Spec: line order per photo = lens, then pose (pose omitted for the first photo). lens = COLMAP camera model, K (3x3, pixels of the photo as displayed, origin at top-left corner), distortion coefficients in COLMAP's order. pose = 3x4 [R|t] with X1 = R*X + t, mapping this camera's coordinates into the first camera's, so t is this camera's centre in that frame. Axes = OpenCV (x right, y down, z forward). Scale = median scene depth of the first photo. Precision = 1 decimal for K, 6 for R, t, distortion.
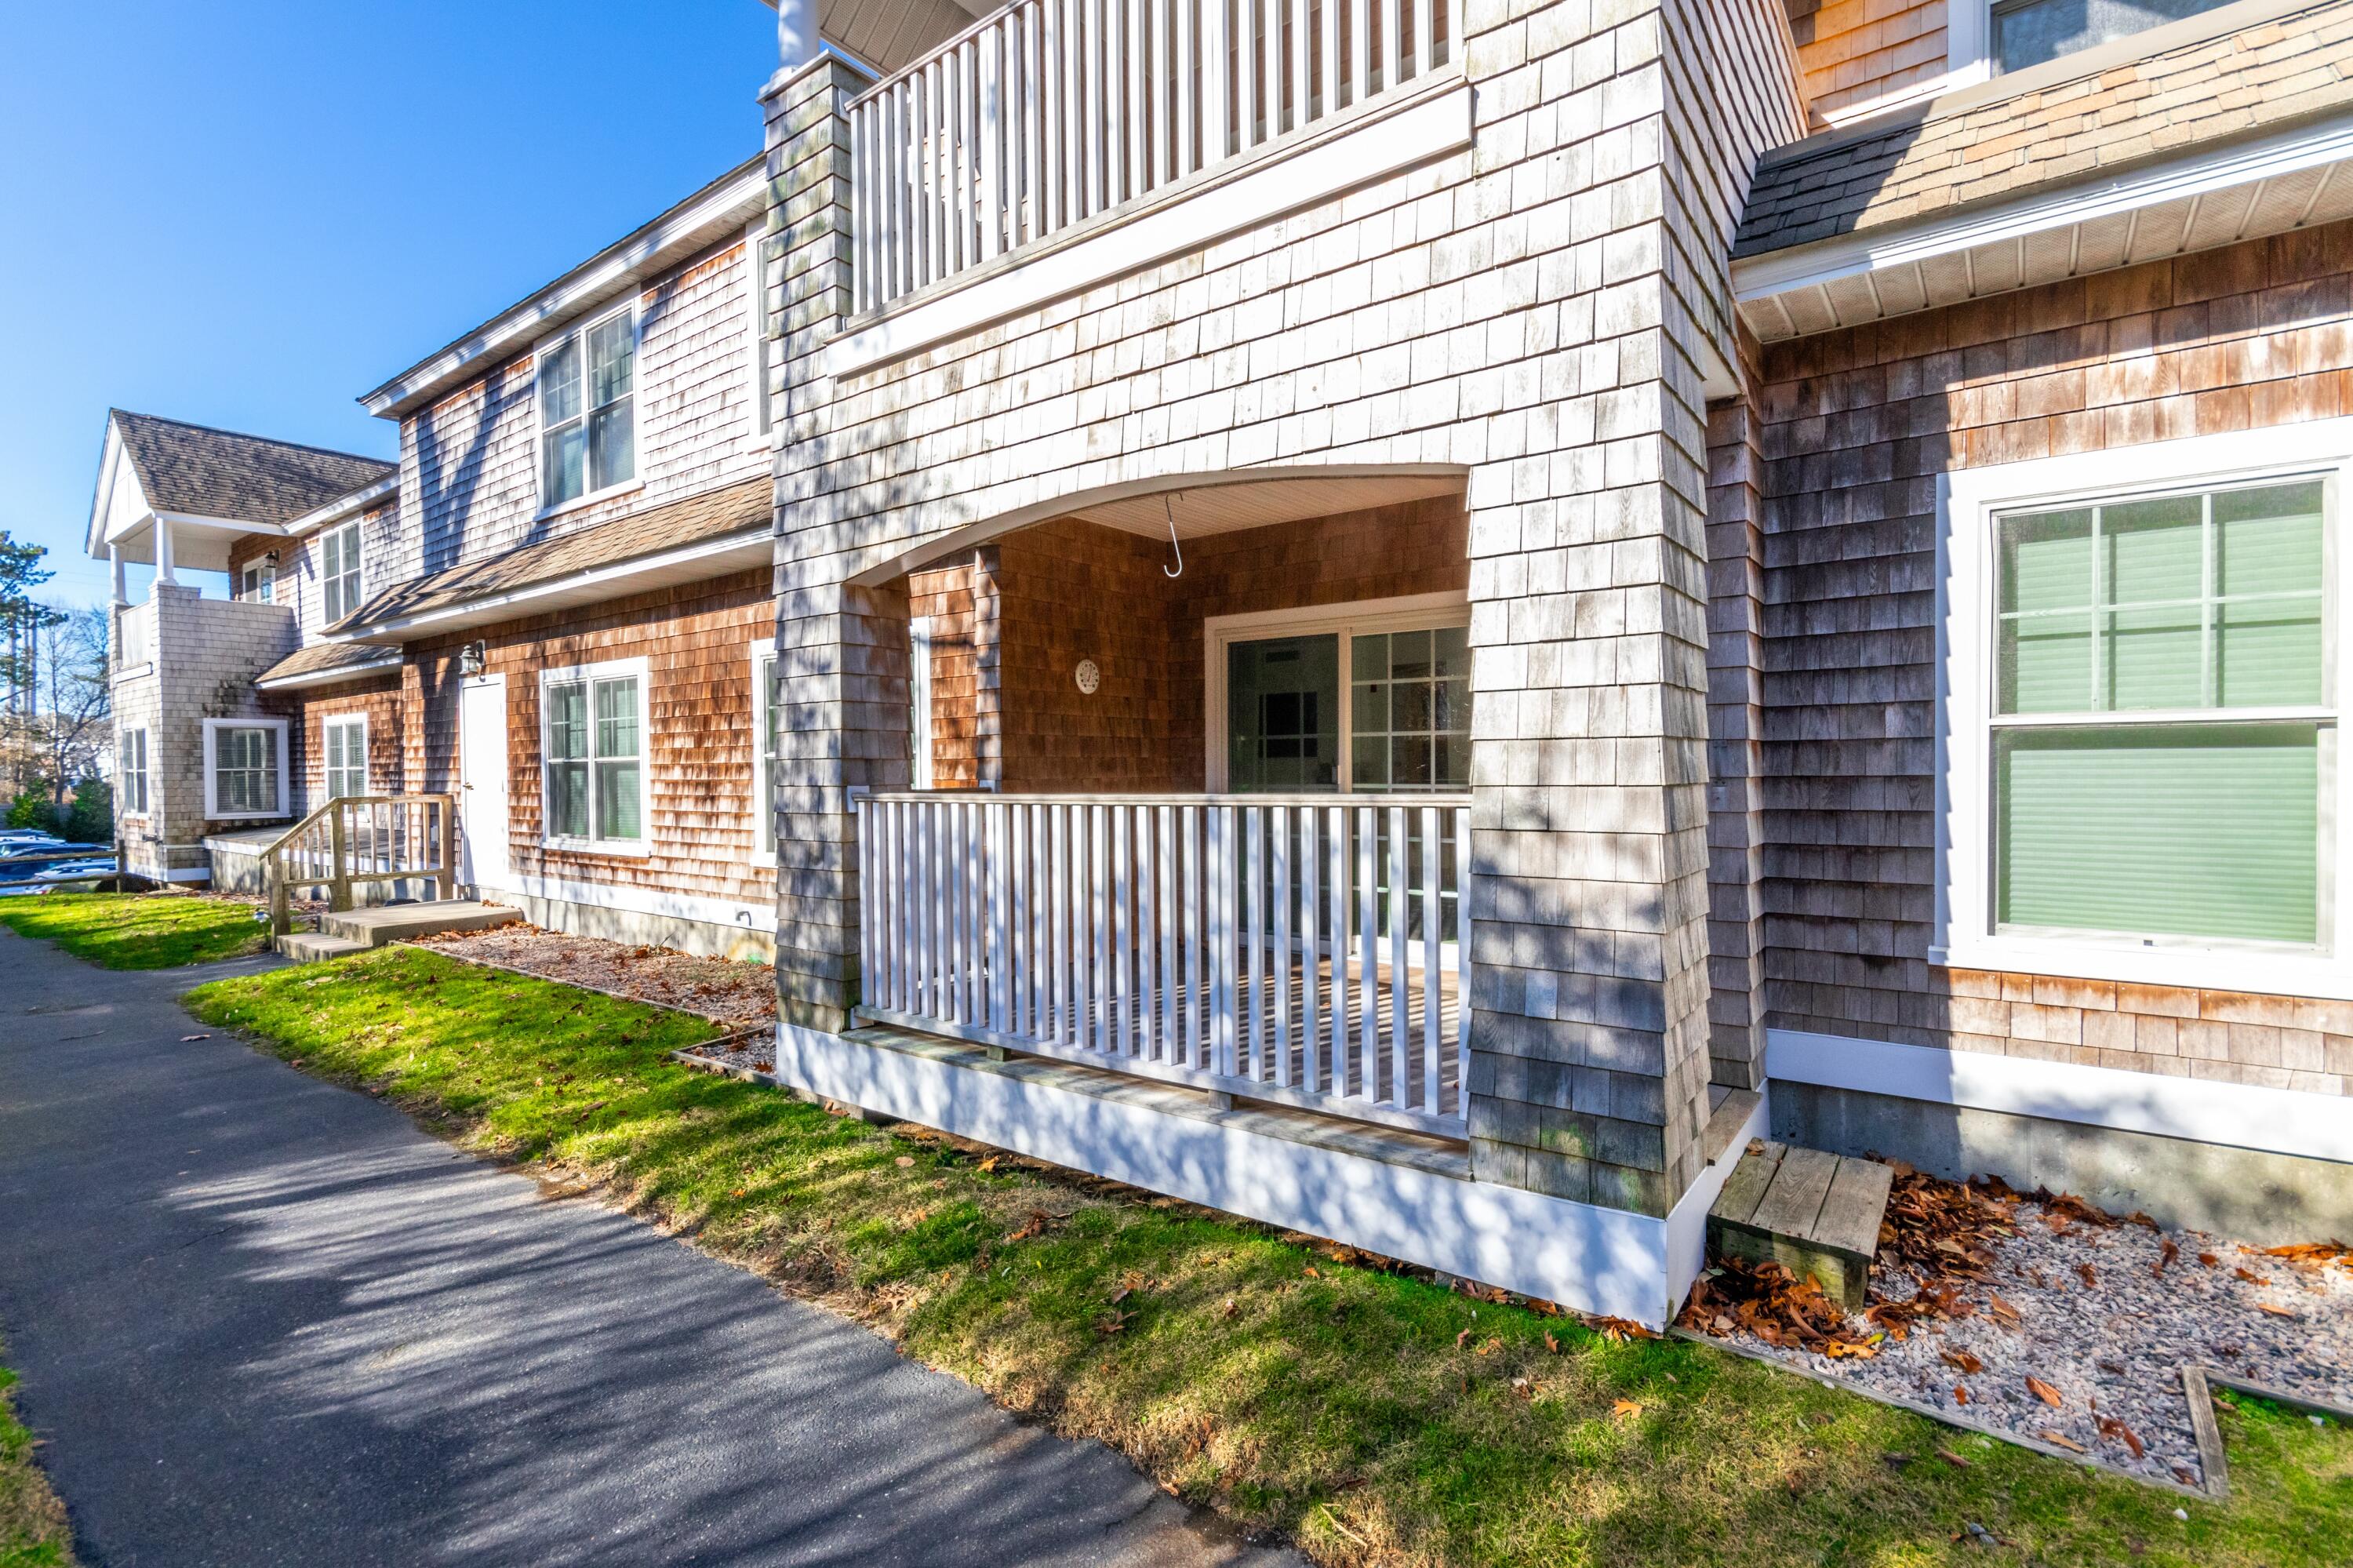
lens RADIAL K [[1082.3, 0, 1183.7], [0, 1082.3, 787.9], [0, 0, 1]] dist [-0.003944, -0.000939]
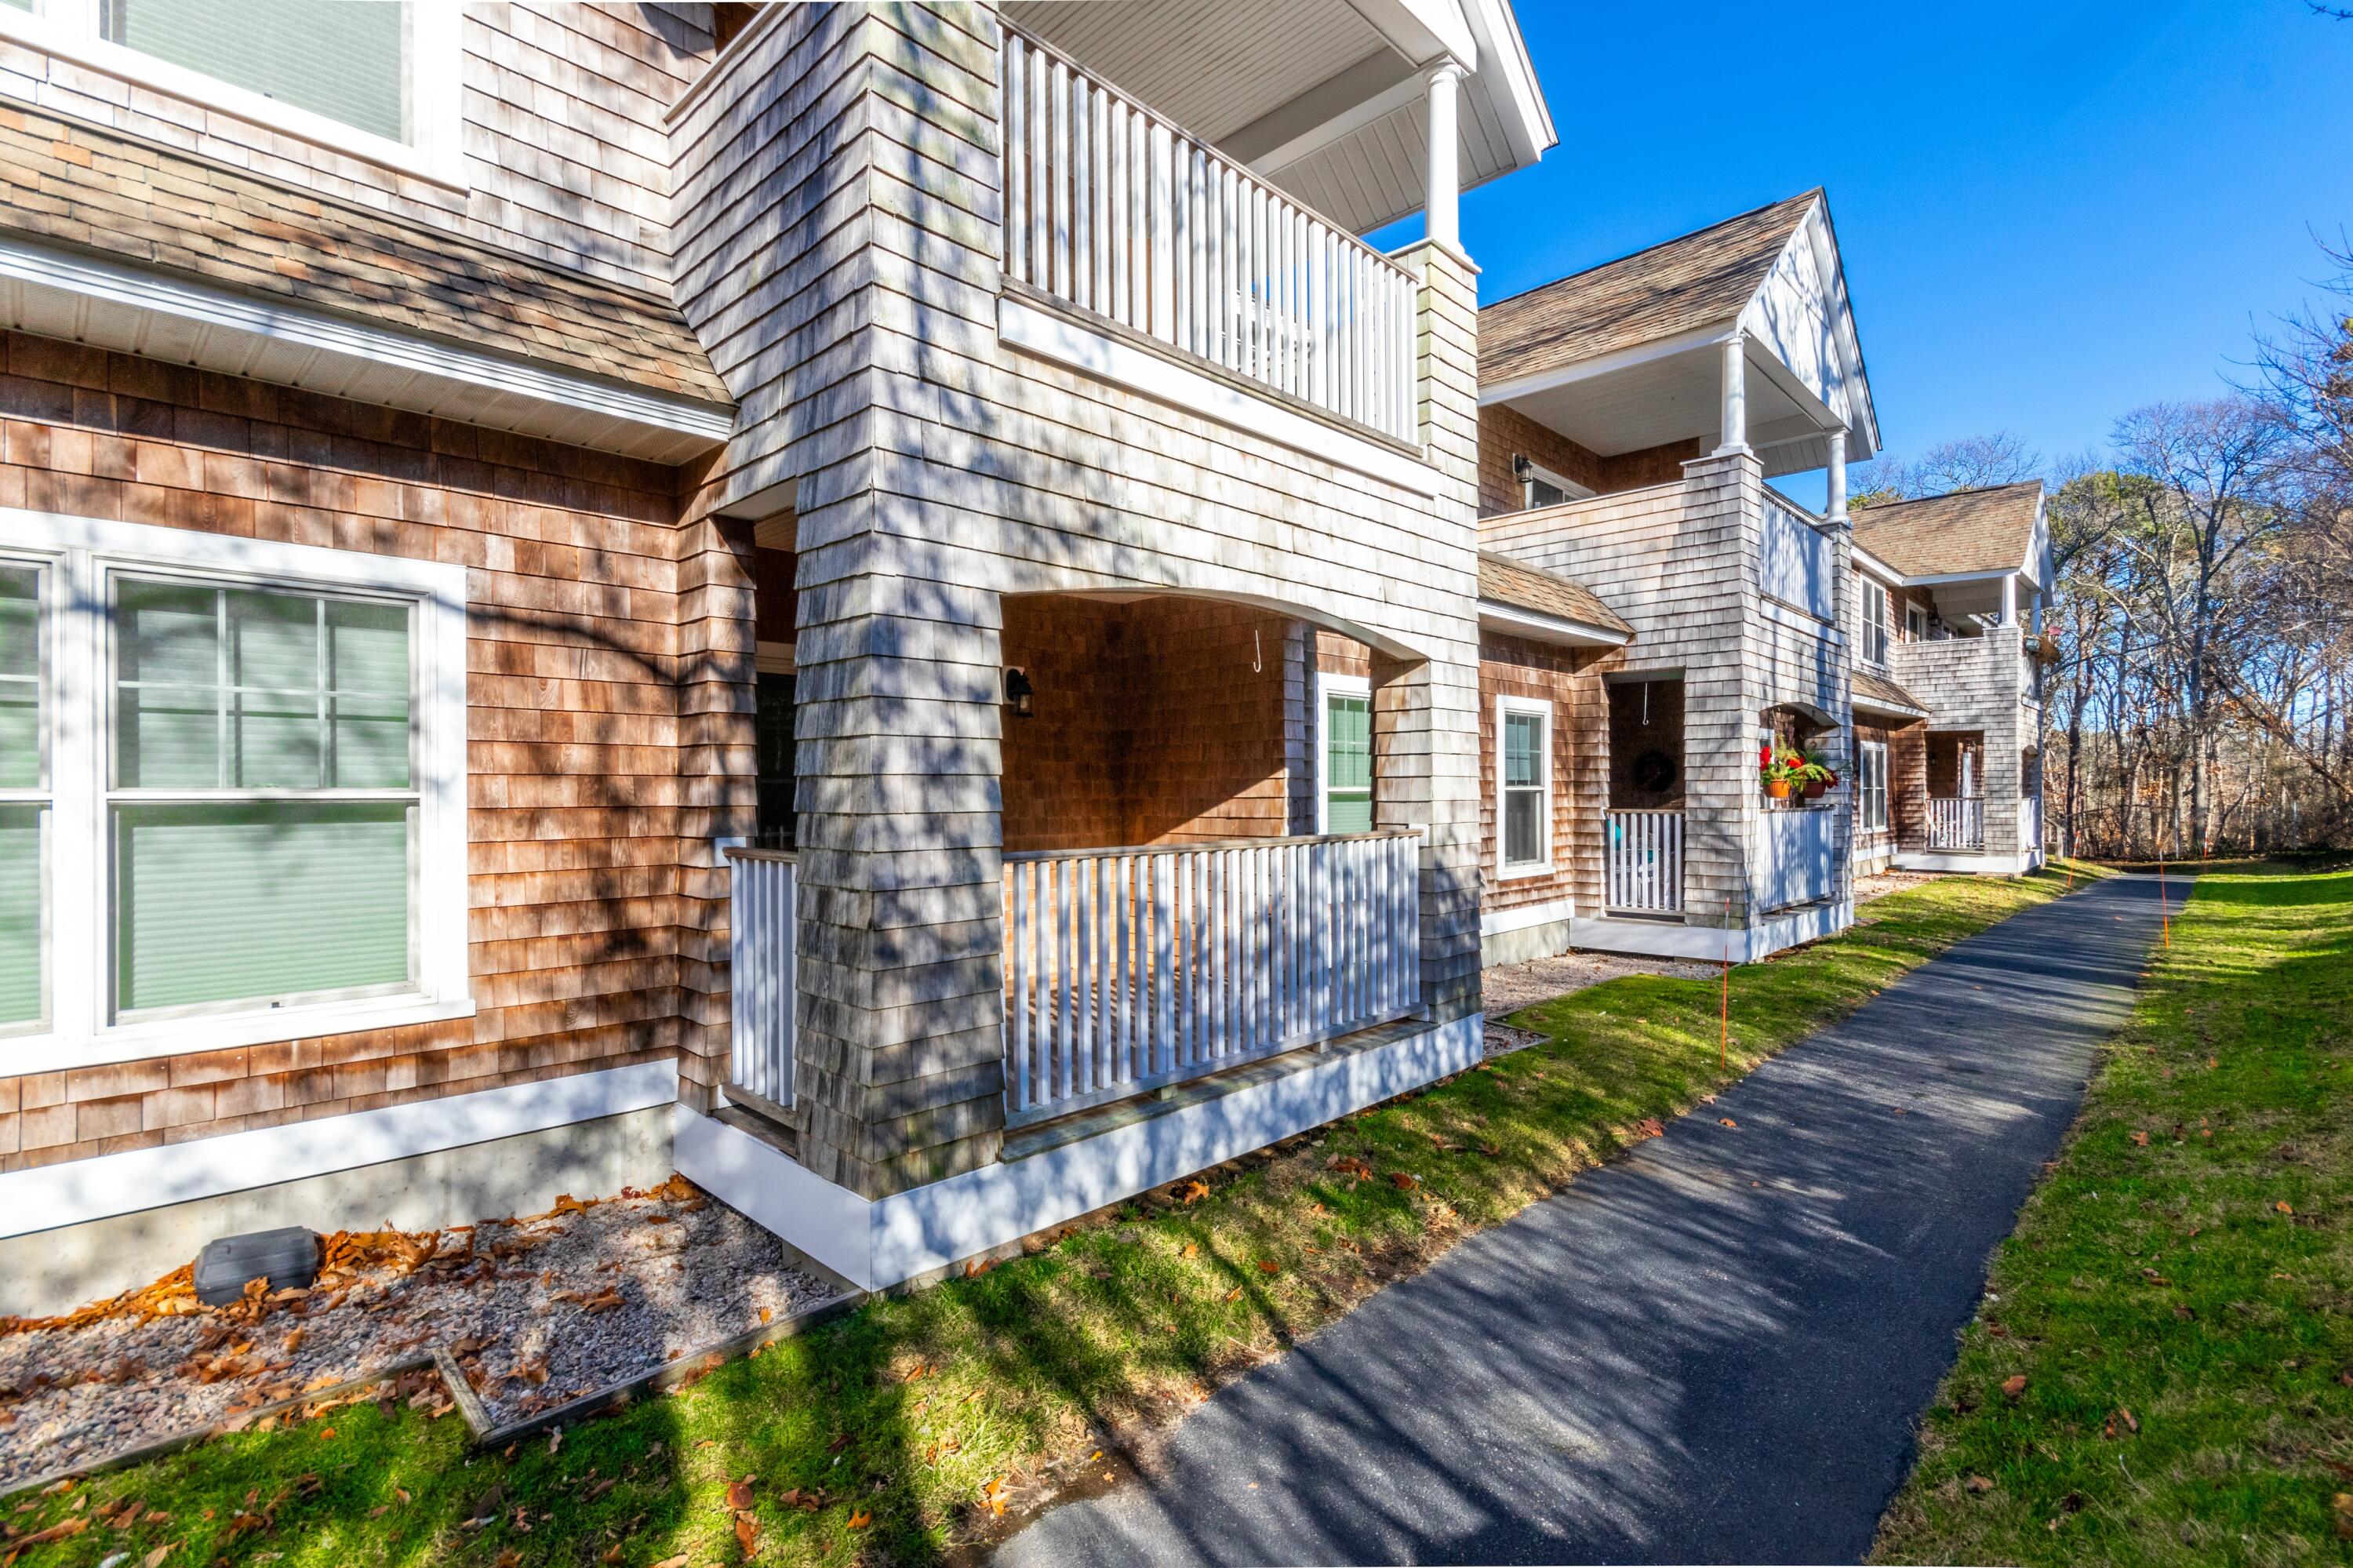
lens RADIAL K [[1082.3, 0, 1182.2], [0, 1082.3, 786.2], [0, 0, 1]] dist [-0.003944, -0.000939]
pose [[0.124110, 0.010545, 0.992212, -1.255123], [0.016925, 0.999776, -0.012743, -0.039256], [-0.992124, 0.018375, 0.123903, 0.879832]]
